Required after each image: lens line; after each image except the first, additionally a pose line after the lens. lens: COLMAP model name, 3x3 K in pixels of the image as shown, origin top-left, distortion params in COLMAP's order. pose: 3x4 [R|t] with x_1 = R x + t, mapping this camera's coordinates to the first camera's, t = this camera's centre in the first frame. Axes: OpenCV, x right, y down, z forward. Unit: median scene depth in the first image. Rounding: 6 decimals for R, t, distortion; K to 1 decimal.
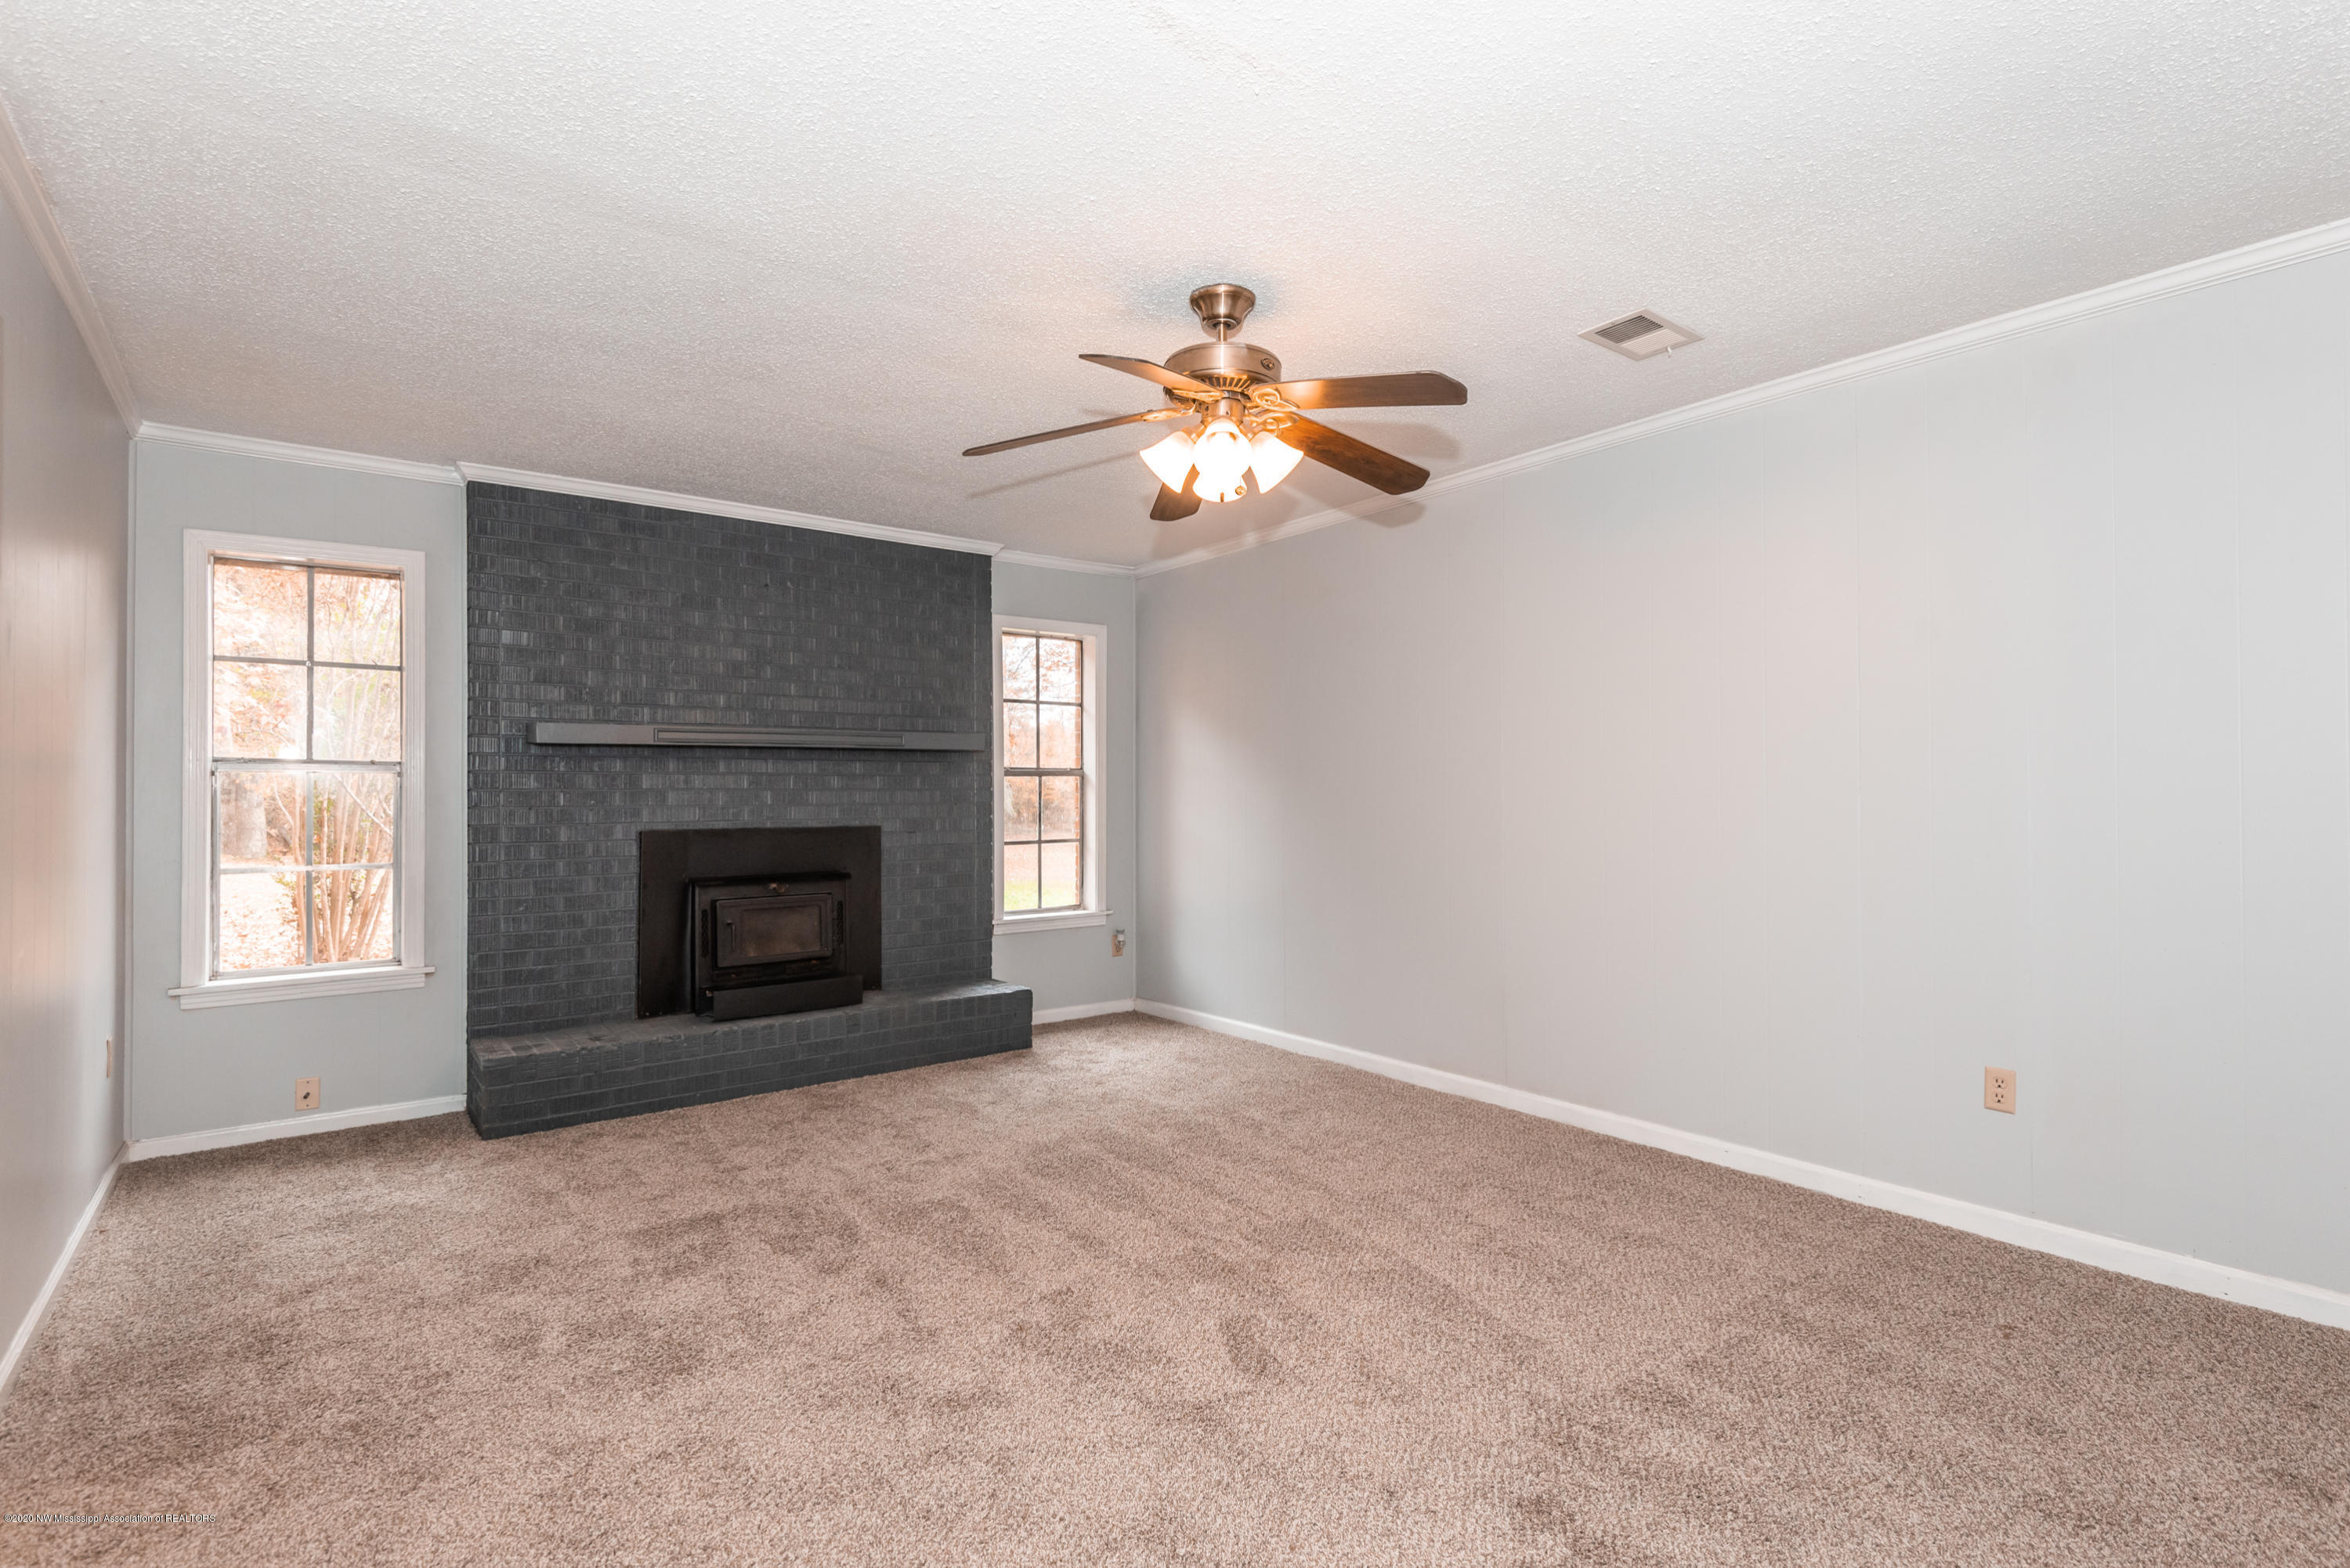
lens RADIAL K [[1108.9, 0, 1175.0], [0, 1108.9, 784.0], [0, 0, 1]] dist [0.001940, -0.000128]
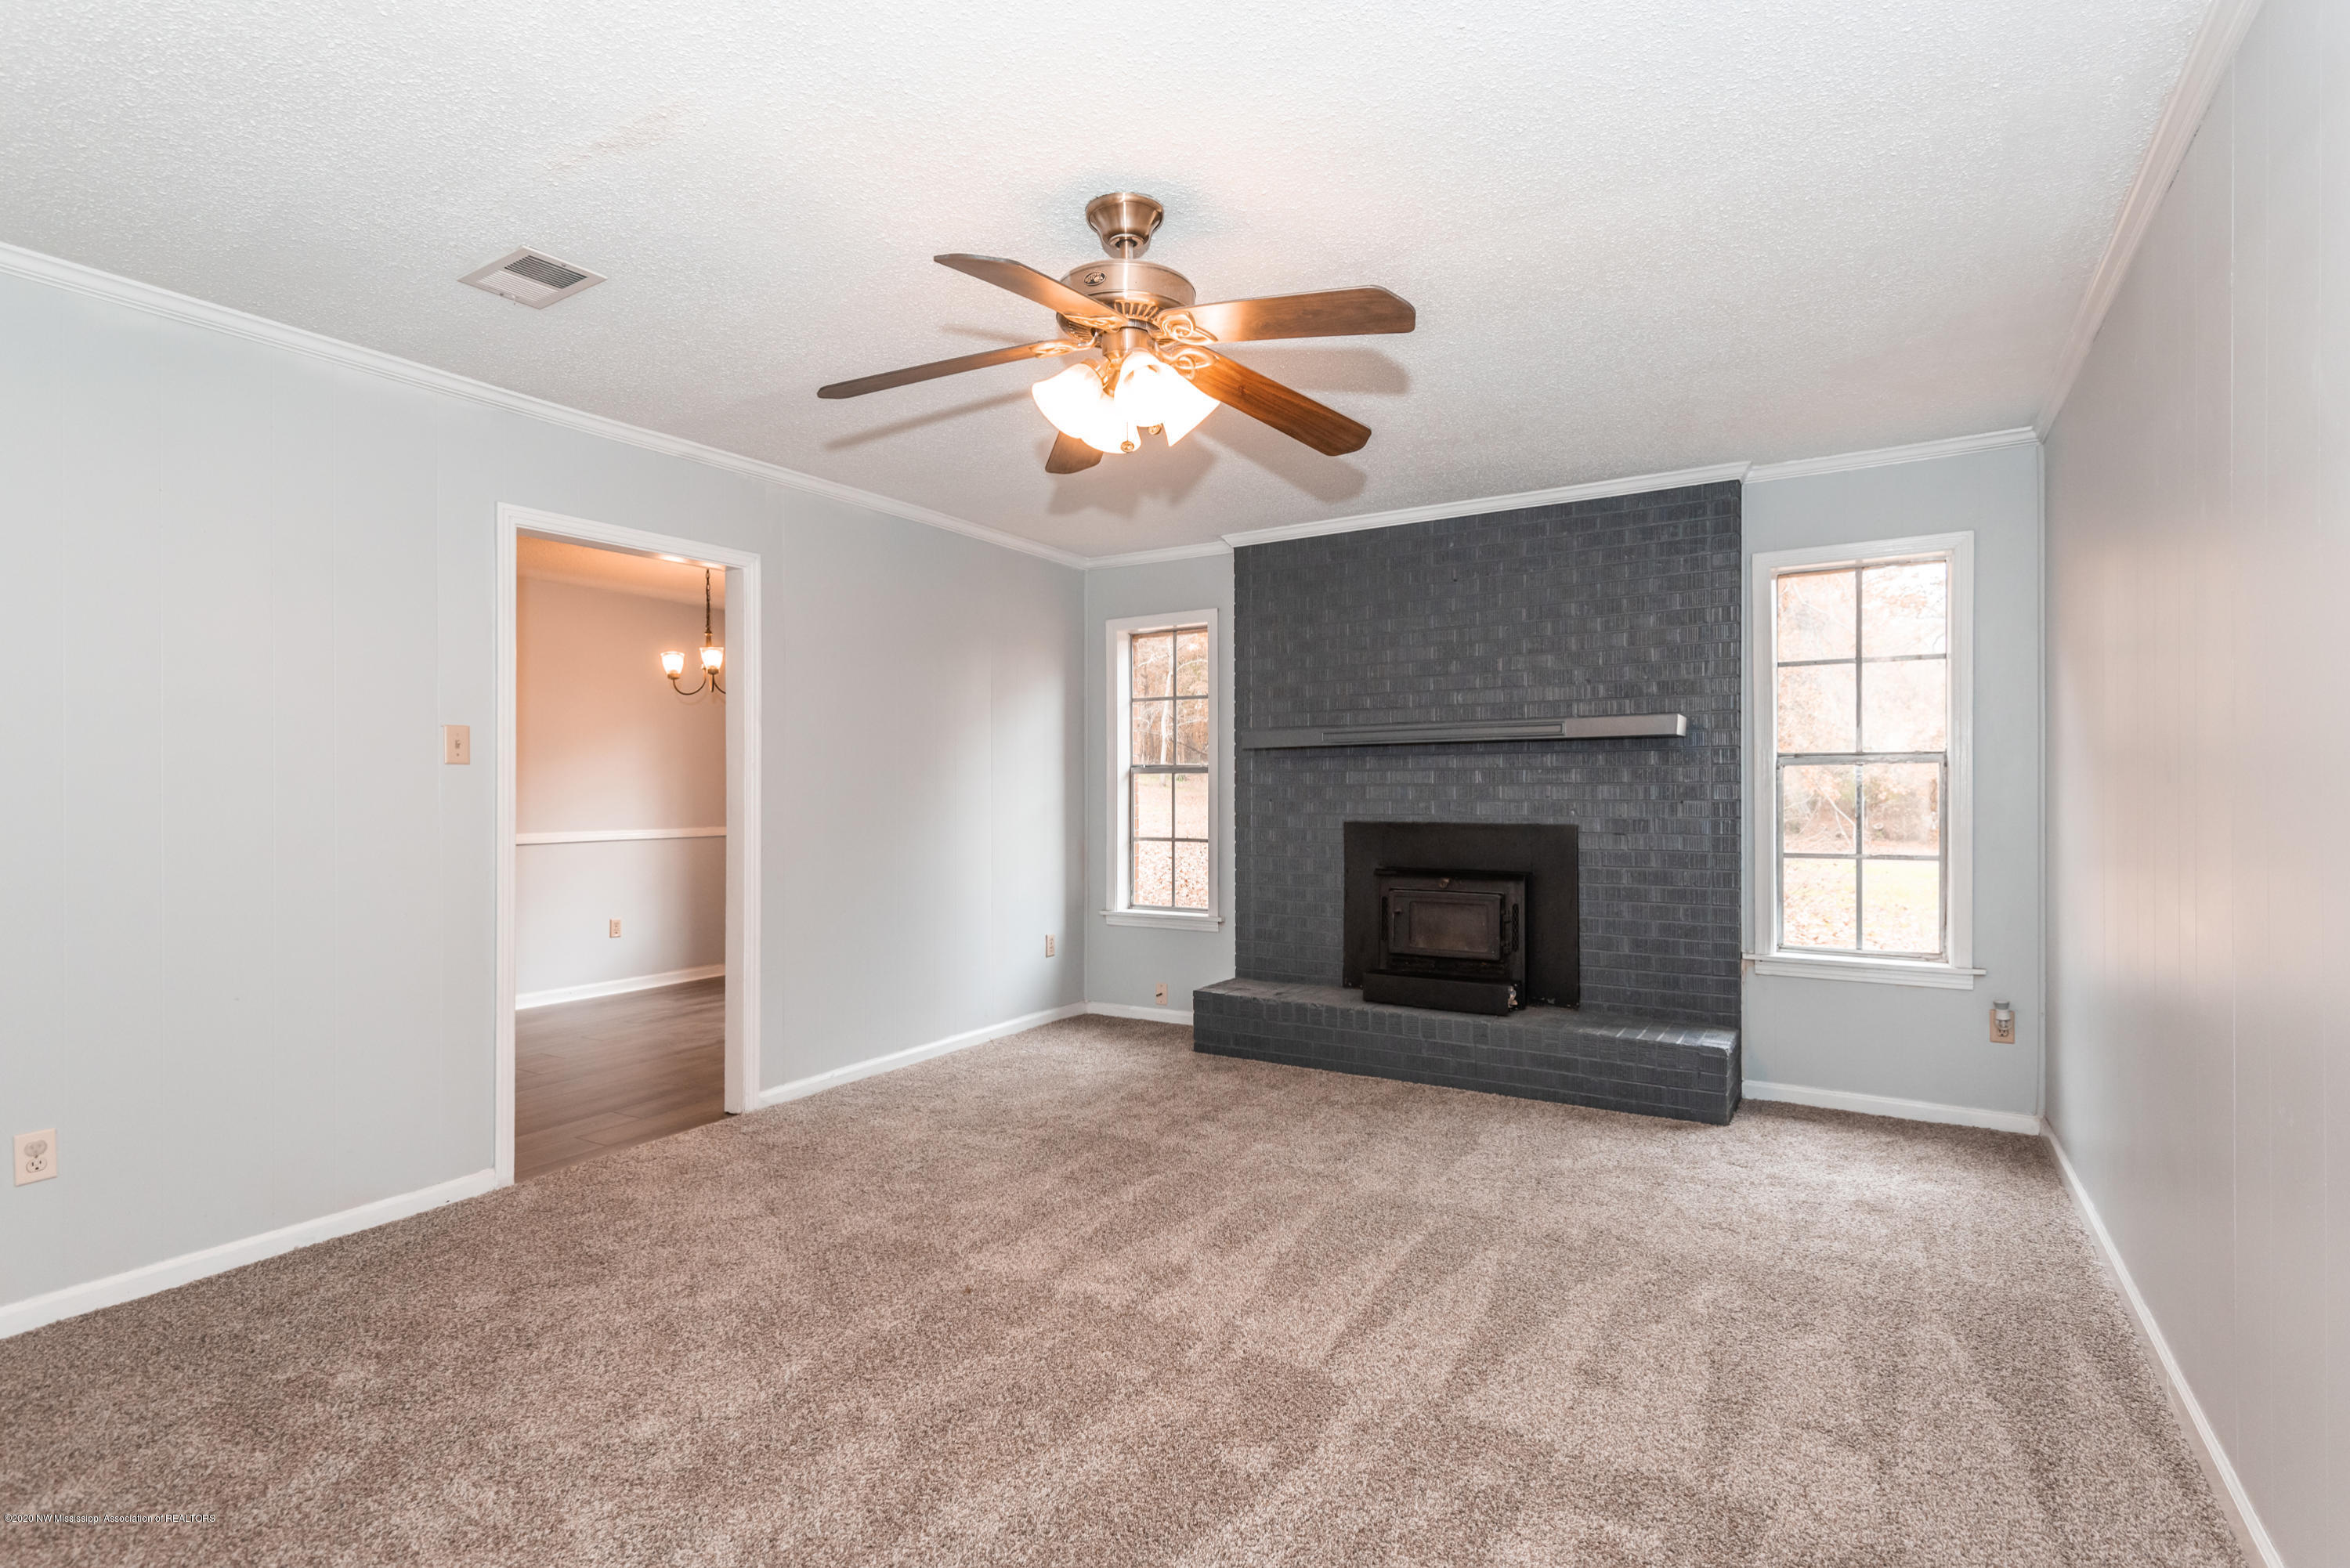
lens RADIAL K [[1108.9, 0, 1175.0], [0, 1108.9, 784.0], [0, 0, 1]] dist [0.001940, -0.000128]
pose [[0.344884, -0.000711, -0.938645, 0.500910], [0.008799, 0.999958, 0.002476, -0.000257], [0.938604, -0.009113, 0.344876, 0.434027]]
